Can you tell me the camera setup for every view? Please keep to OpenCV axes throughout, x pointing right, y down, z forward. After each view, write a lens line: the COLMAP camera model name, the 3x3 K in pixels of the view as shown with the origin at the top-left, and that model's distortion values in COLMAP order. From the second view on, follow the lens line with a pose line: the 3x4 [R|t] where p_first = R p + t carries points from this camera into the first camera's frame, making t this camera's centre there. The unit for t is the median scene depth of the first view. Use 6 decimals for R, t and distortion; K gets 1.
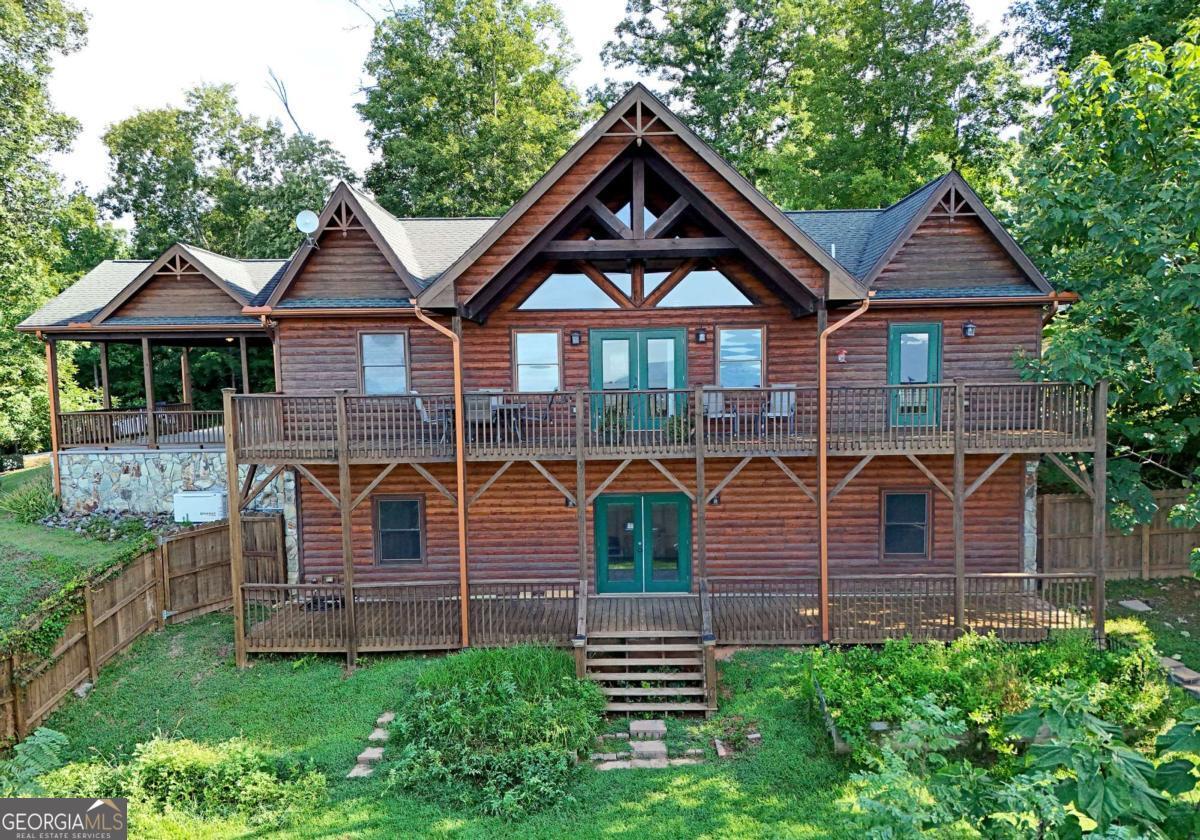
lens RADIAL K [[1062.0, 0, 600.0], [0, 1062.0, 420.0], [0, 0, 1]] dist [0.046909, -0.010384]
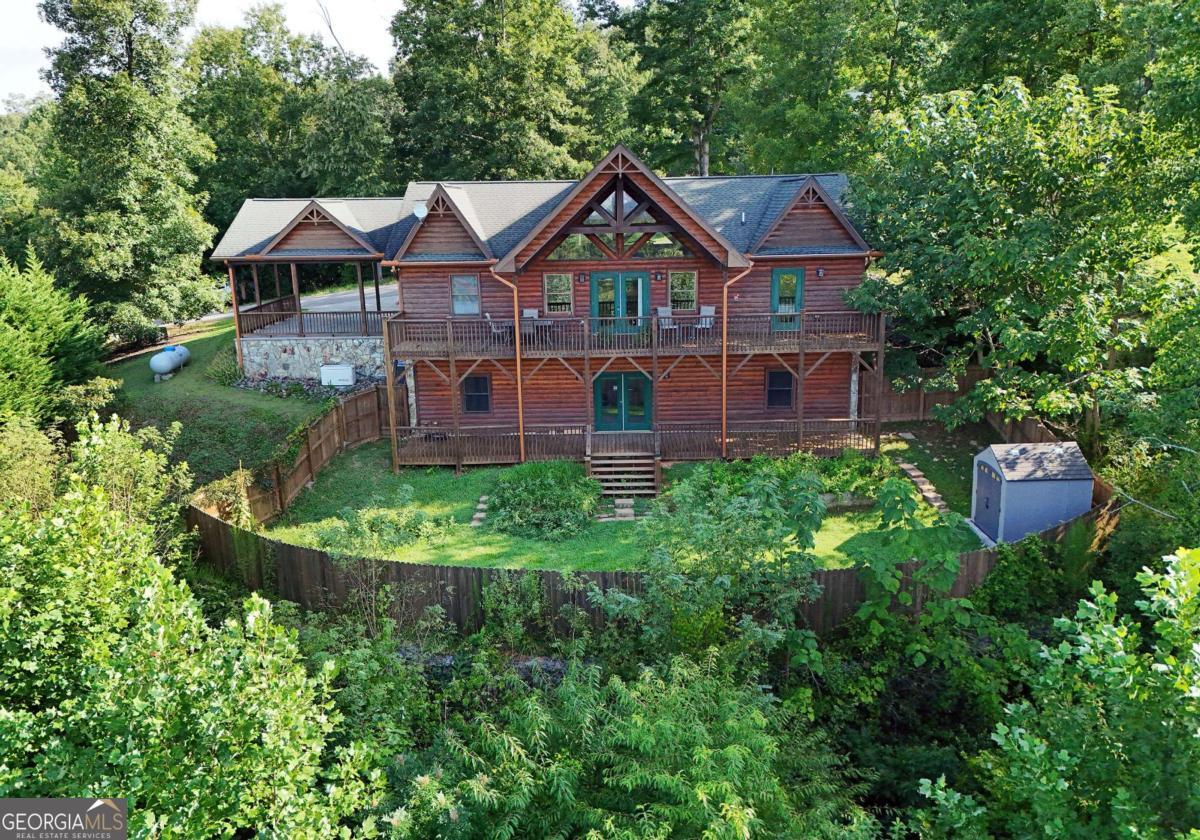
lens RADIAL K [[1062.0, 0, 600.0], [0, 1062.0, 420.0], [0, 0, 1]] dist [0.046909, -0.010384]
pose [[0.999909, -0.004186, 0.012834, -0.019424], [0.002083, 0.987165, 0.159690, -0.138314], [-0.013338, -0.159649, 0.987084, -0.740174]]
